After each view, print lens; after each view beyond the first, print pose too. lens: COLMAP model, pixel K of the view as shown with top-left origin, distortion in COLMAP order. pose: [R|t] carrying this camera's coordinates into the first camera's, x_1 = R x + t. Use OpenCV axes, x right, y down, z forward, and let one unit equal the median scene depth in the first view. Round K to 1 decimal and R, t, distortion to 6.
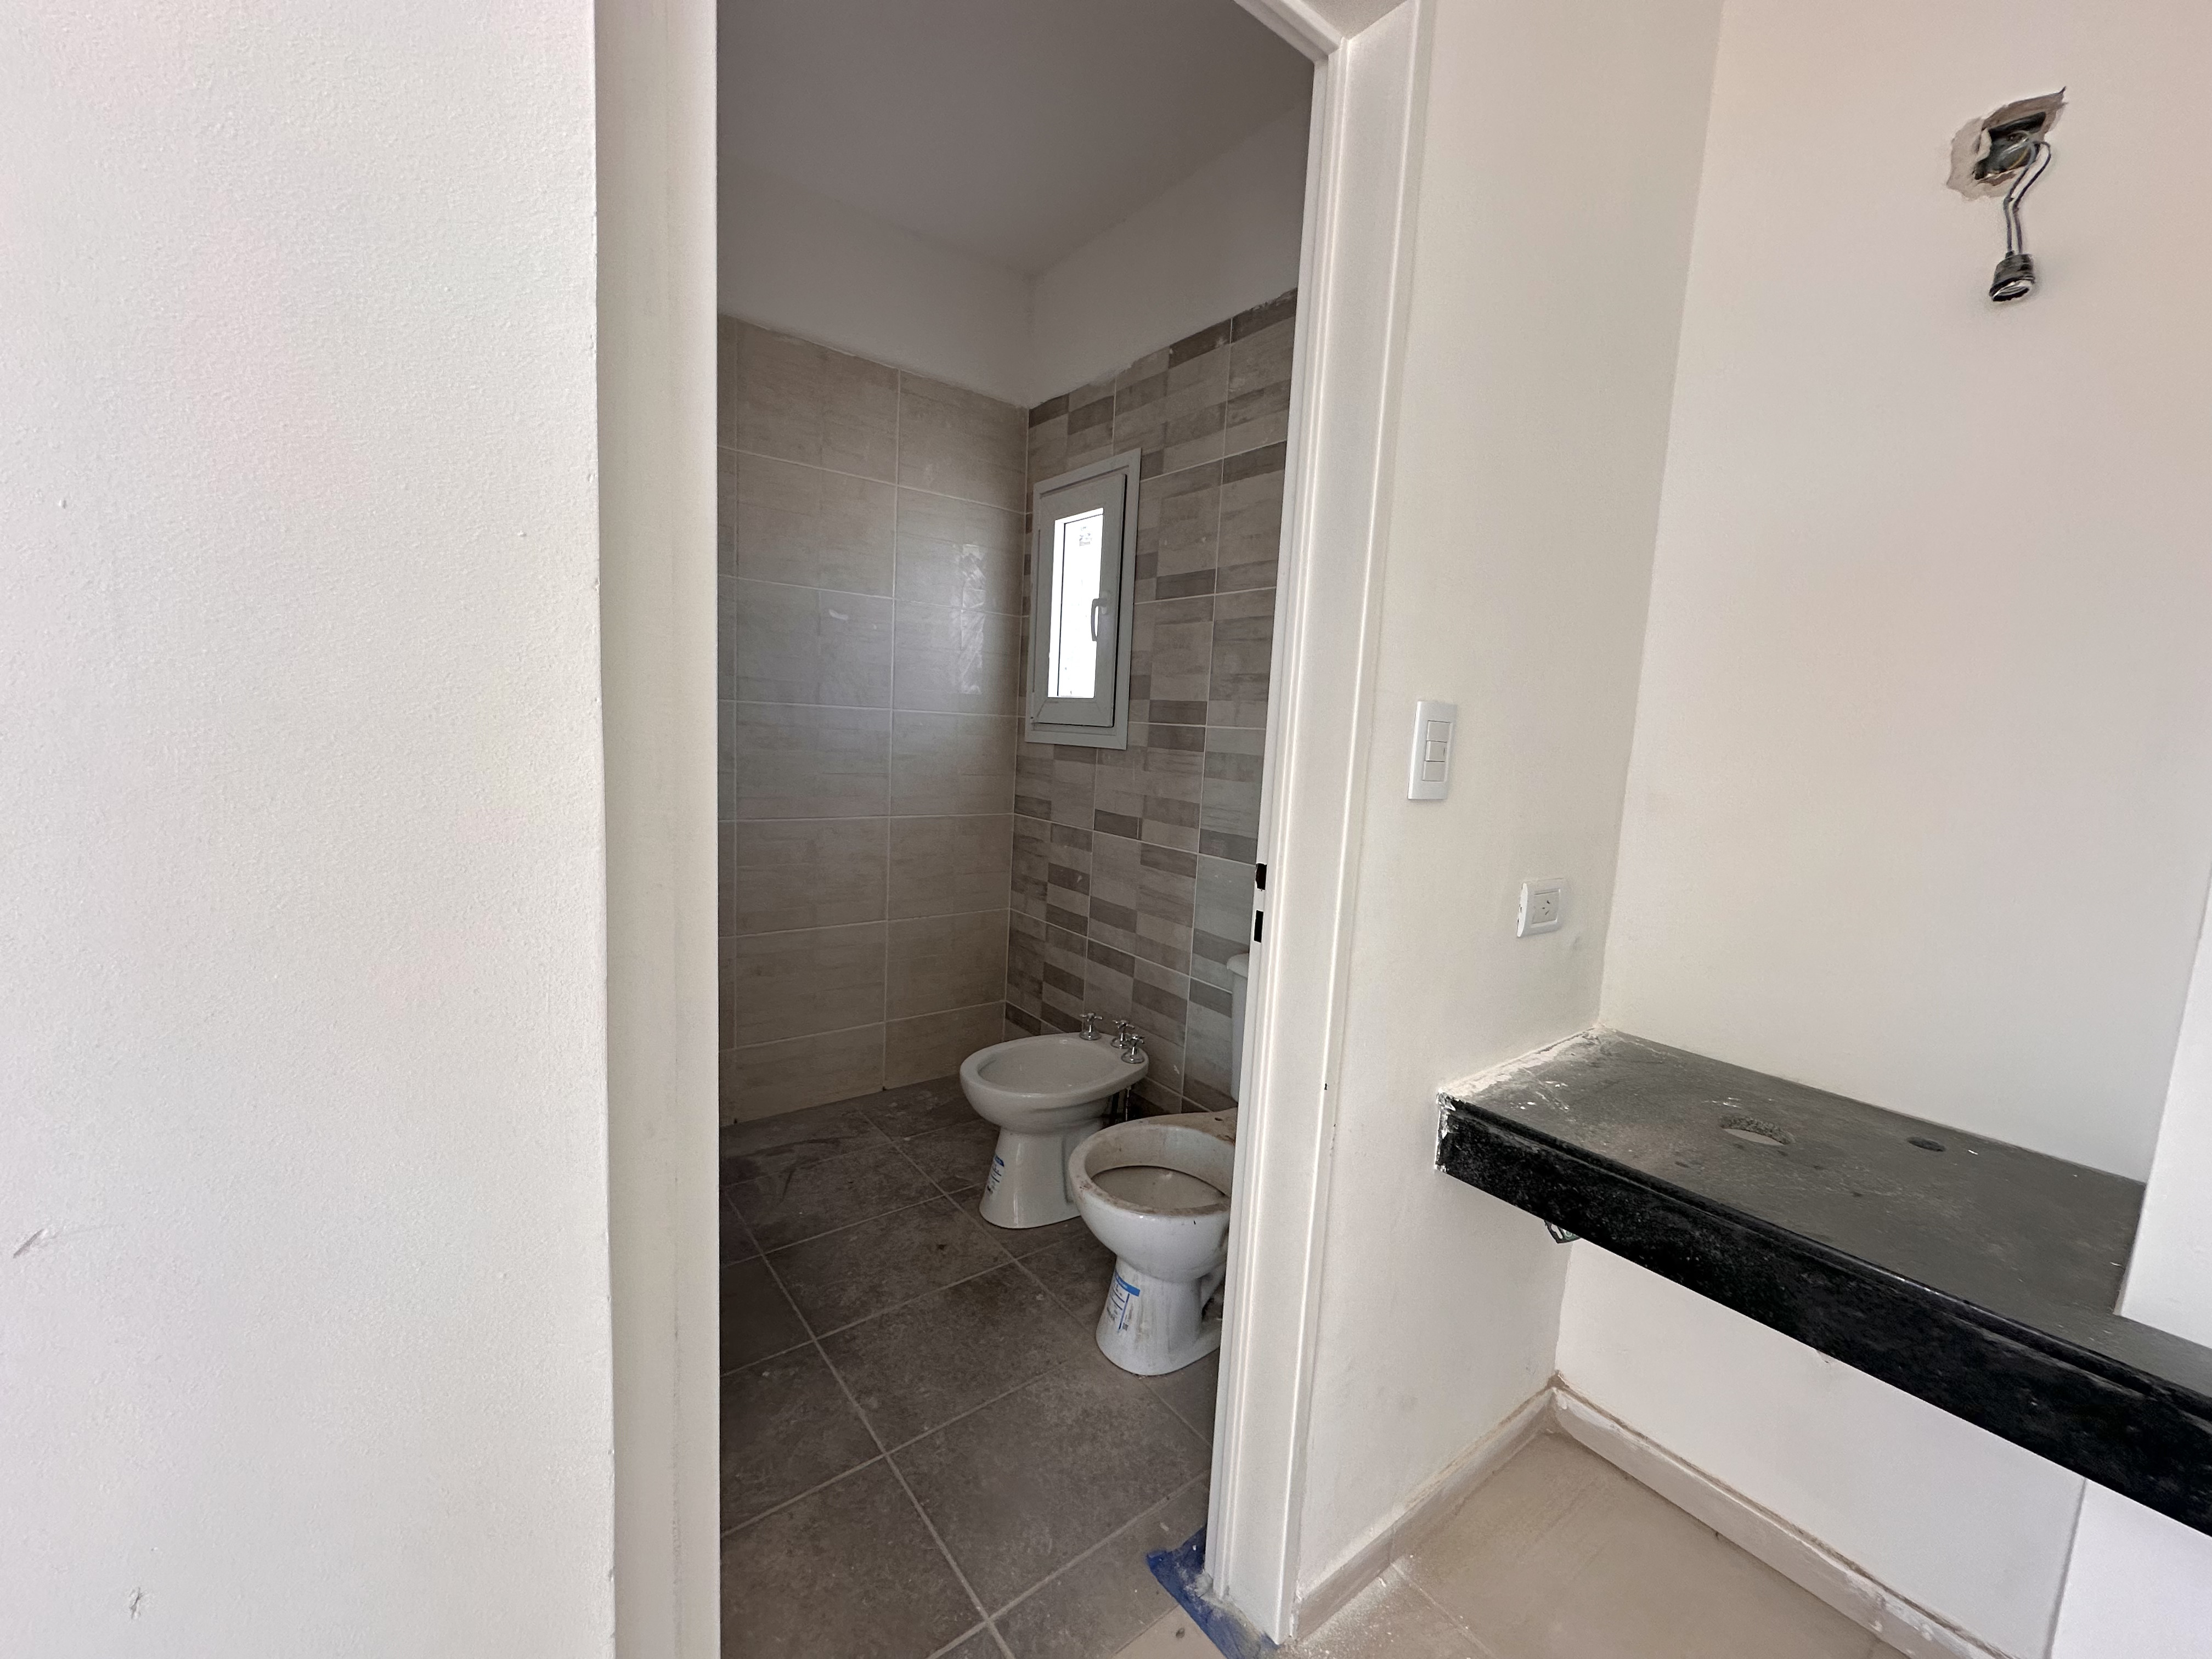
lens RADIAL K [[876.6, 0, 1104.7], [0, 876.6, 829.8], [0, 0, 1]] dist [-0.005209, 0.001435]
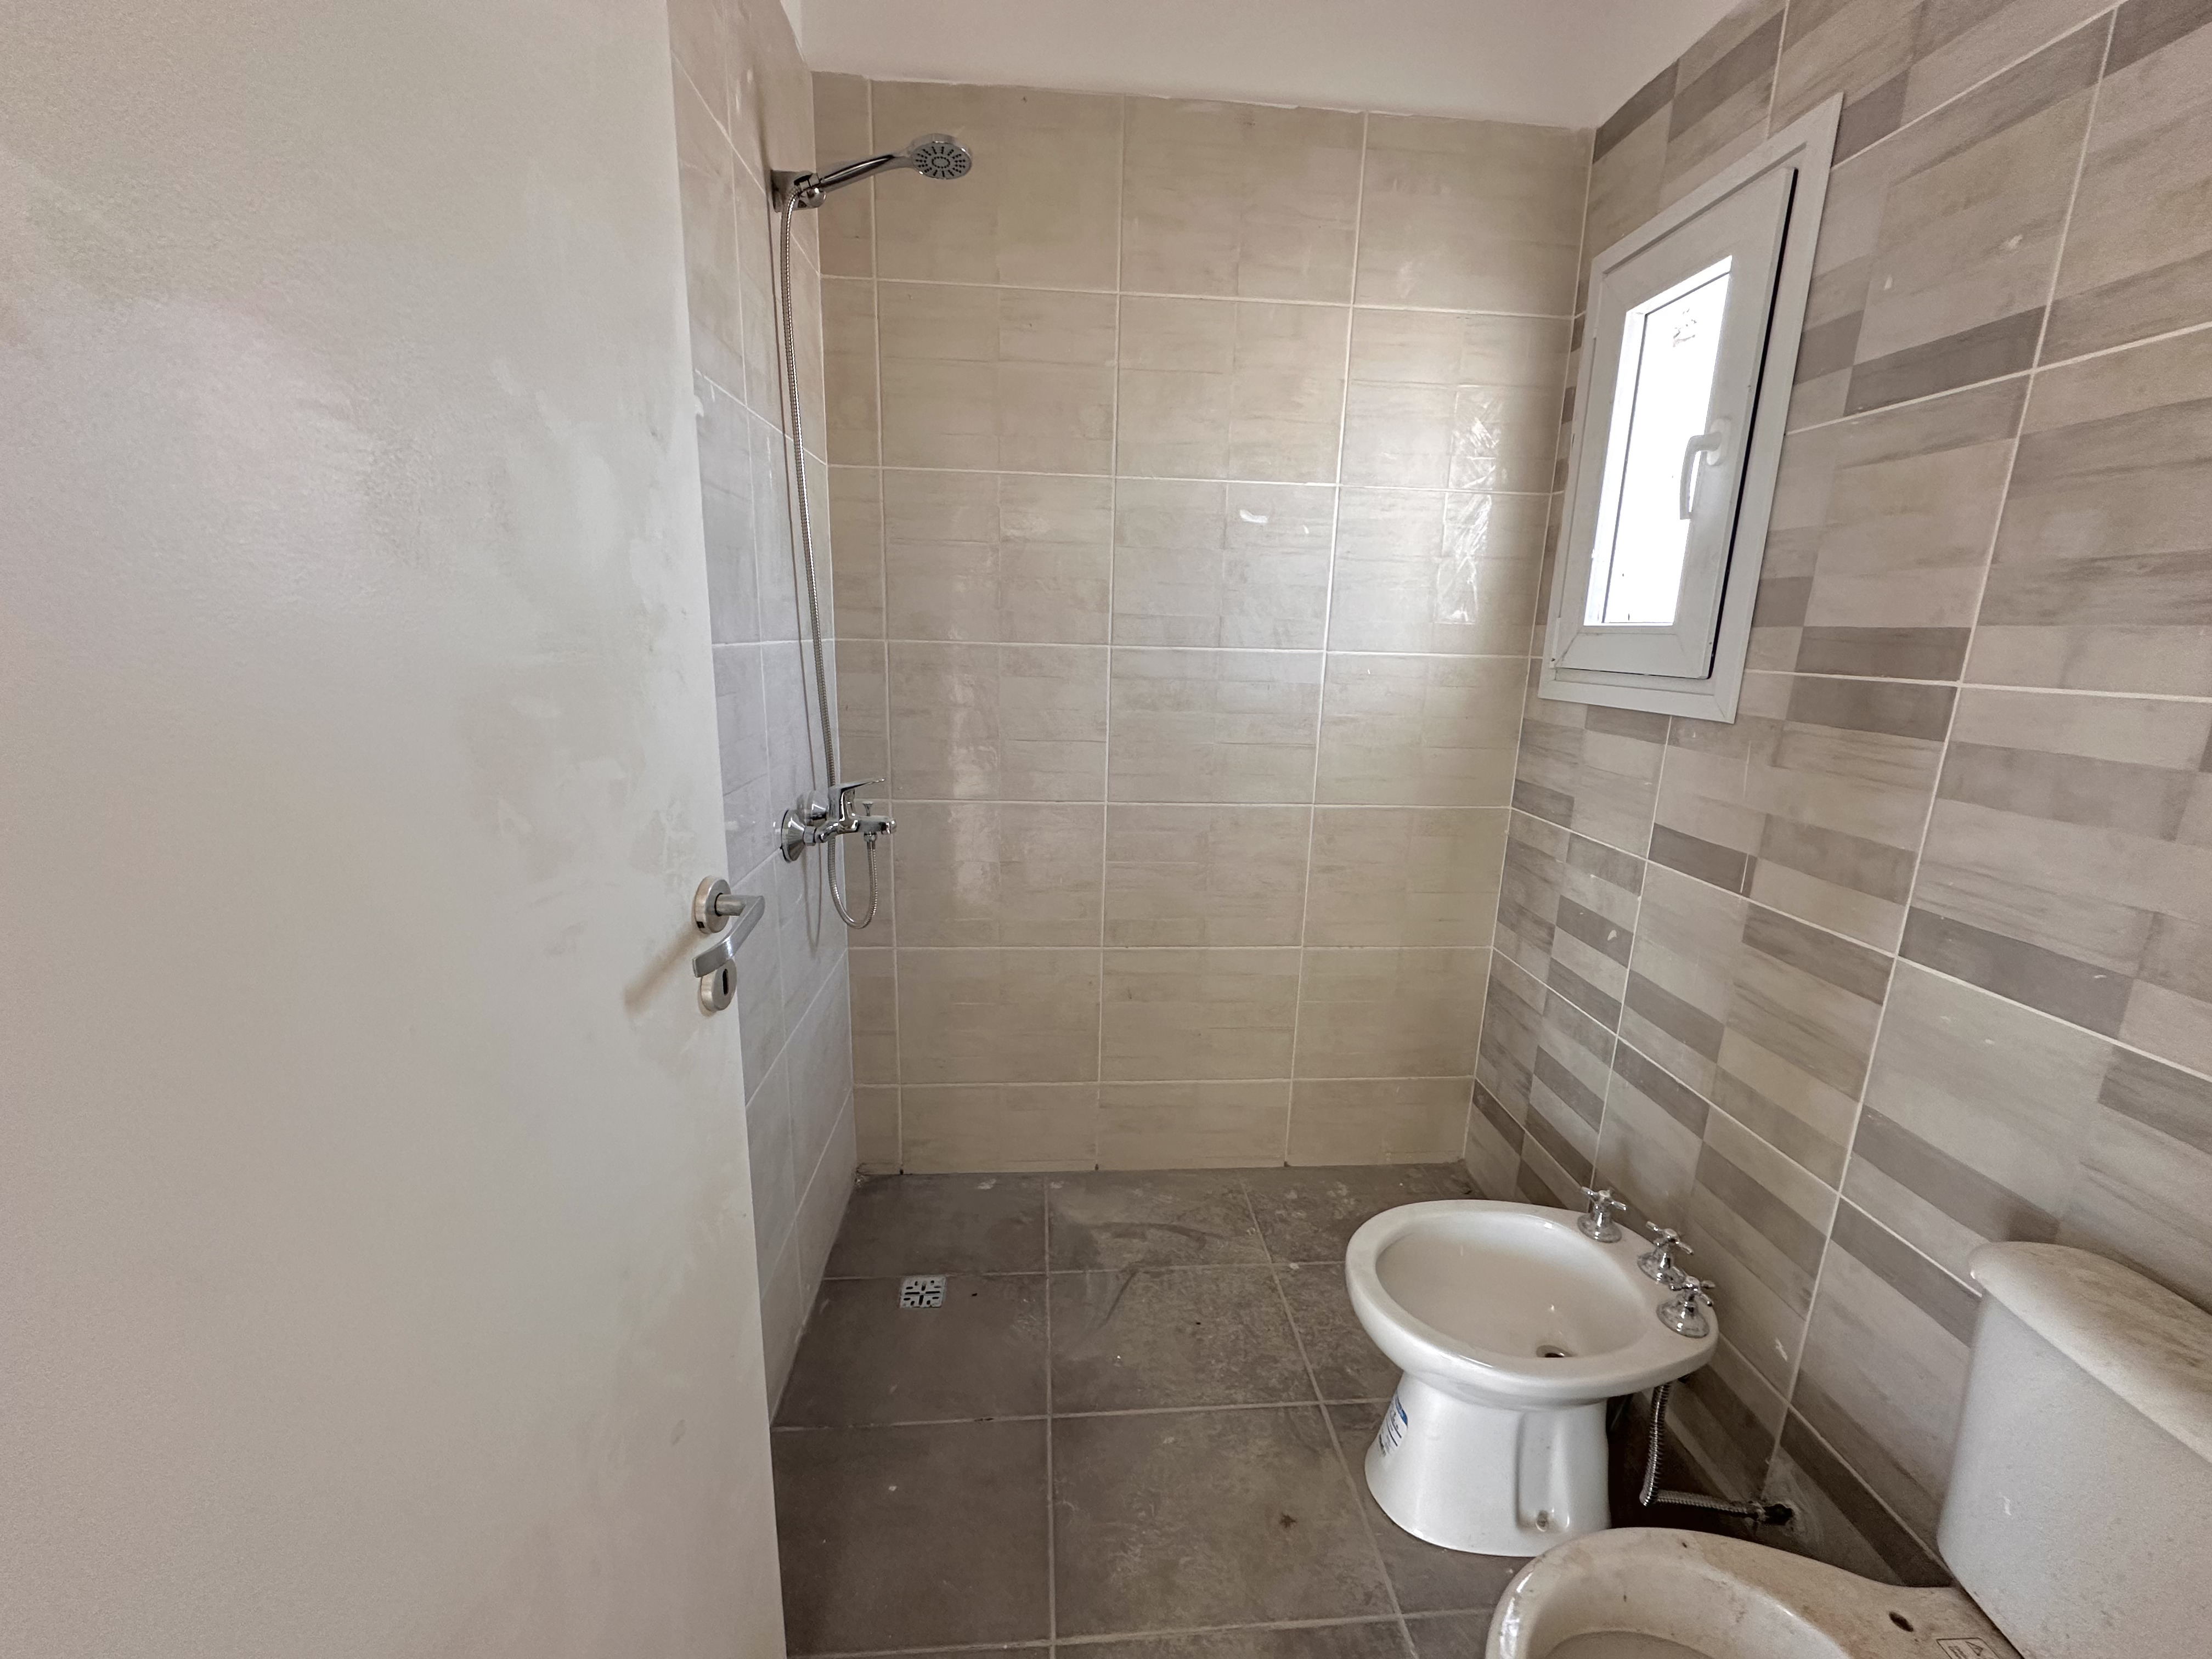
lens RADIAL K [[876.6, 0, 1107.1], [0, 876.6, 827.2], [0, 0, 1]] dist [-0.005209, 0.001435]
pose [[0.833287, 0.091165, -0.545272, 0.002514], [-0.048177, 0.994532, 0.092652, -0.059570], [0.550737, -0.050936, 0.833123, 0.348201]]
